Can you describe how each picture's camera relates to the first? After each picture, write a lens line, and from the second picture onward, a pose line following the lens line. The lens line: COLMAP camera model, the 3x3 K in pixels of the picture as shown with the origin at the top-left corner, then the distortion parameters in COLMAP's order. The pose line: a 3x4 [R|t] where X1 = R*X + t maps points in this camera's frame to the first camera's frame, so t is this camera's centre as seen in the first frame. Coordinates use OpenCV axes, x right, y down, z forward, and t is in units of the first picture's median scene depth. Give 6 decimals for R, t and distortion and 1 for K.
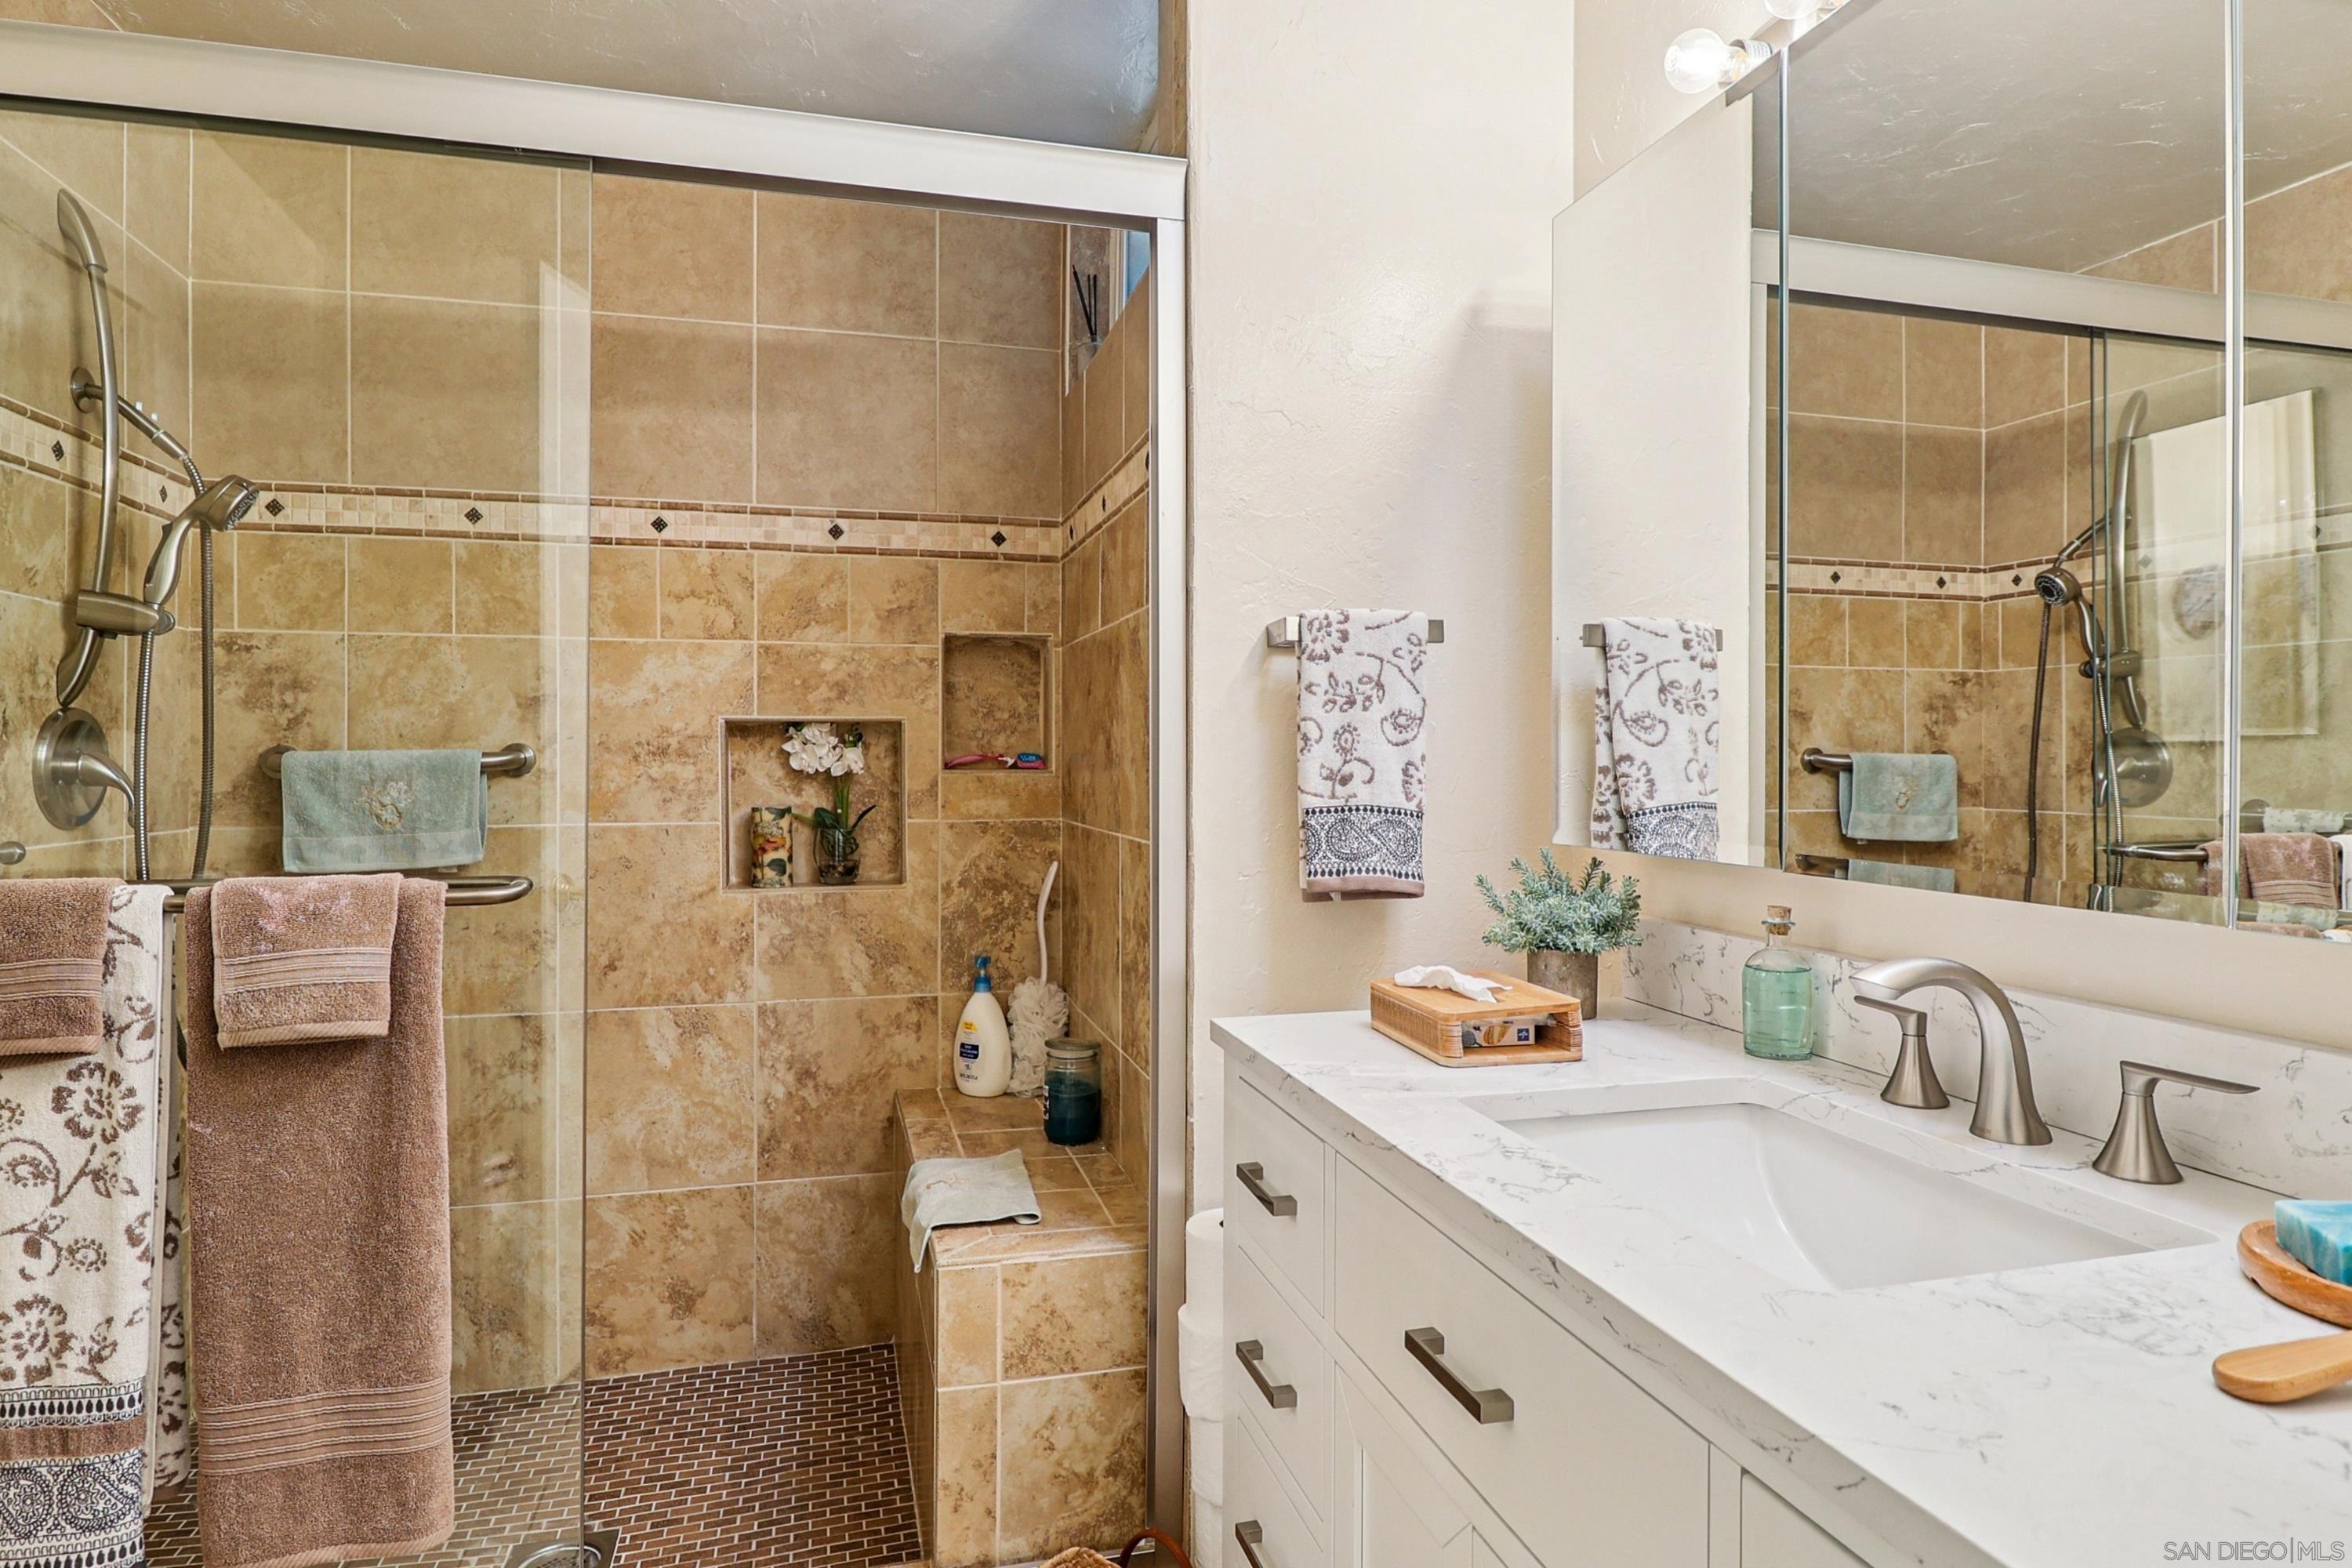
lens RADIAL K [[1304.3, 0, 1164.1], [0, 1304.3, 762.6], [0, 0, 1]] dist [0.000658, -0.015109]
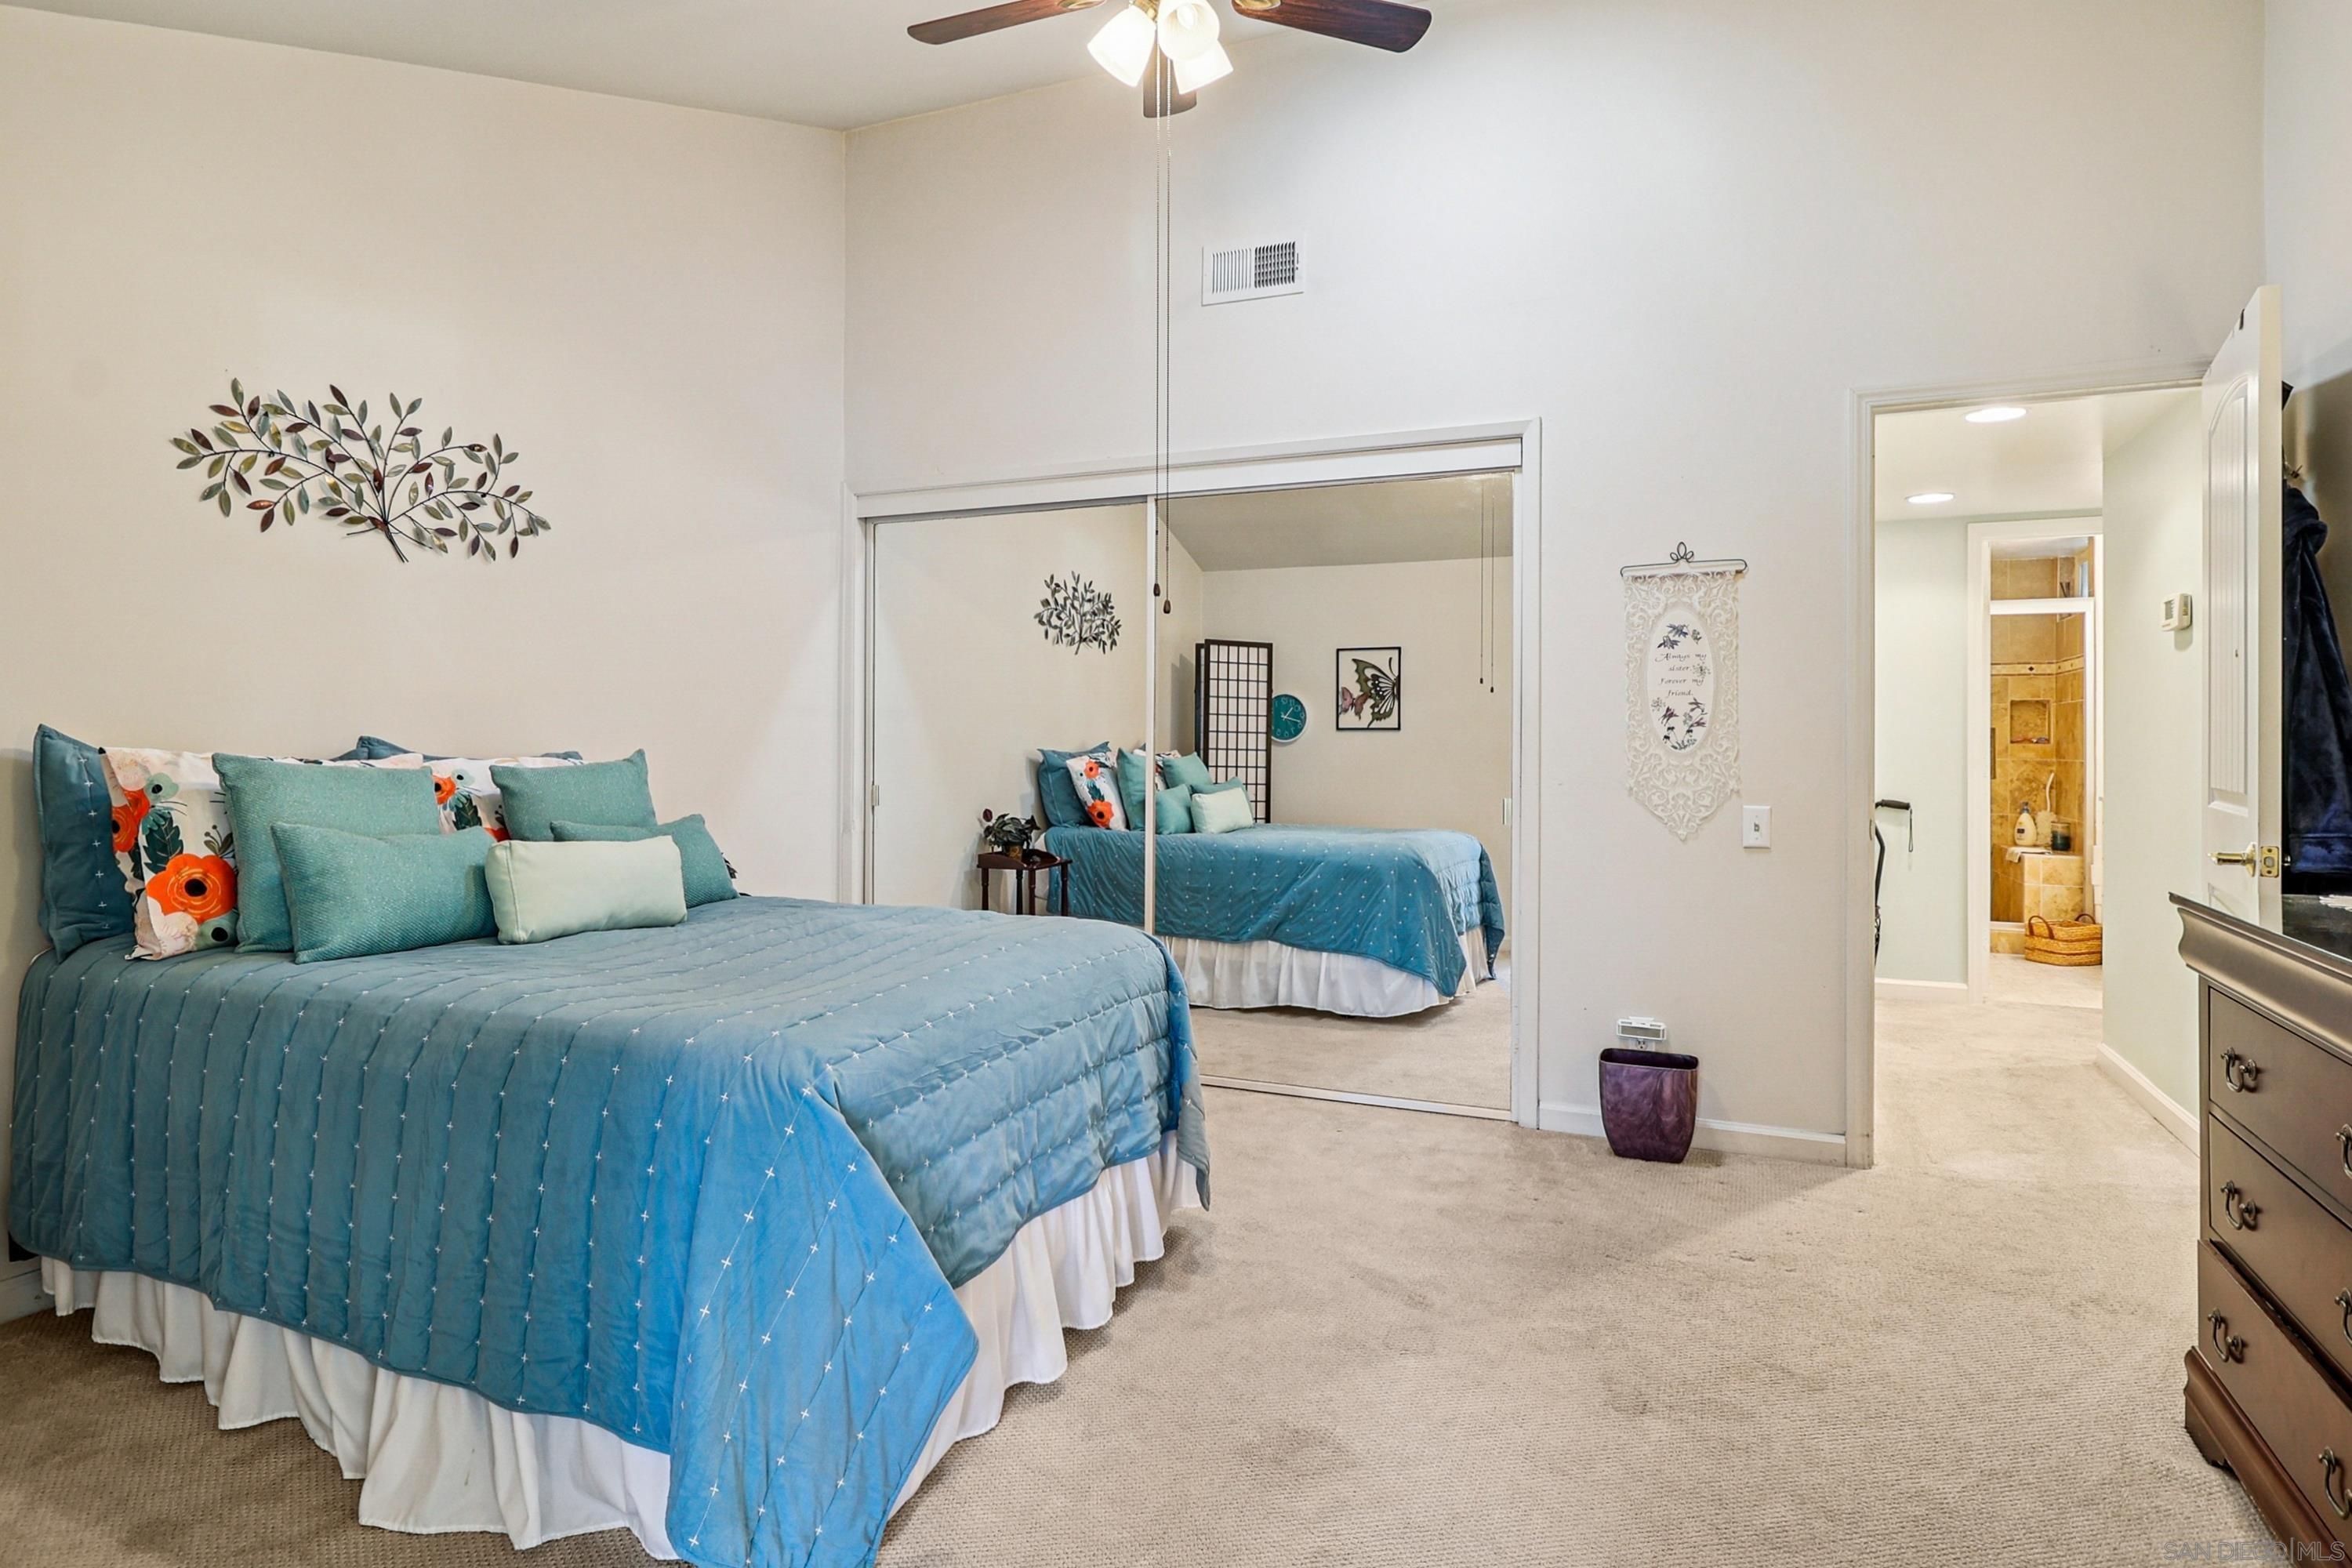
lens RADIAL K [[1304.3, 0, 1164.1], [0, 1304.3, 762.6], [0, 0, 1]] dist [0.000658, -0.015109]
pose [[0.790639, 0.004352, -0.612267, 0.139734], [0.004428, 0.999908, 0.012825, 0.002502], [0.612266, -0.012851, 0.790547, -2.755036]]
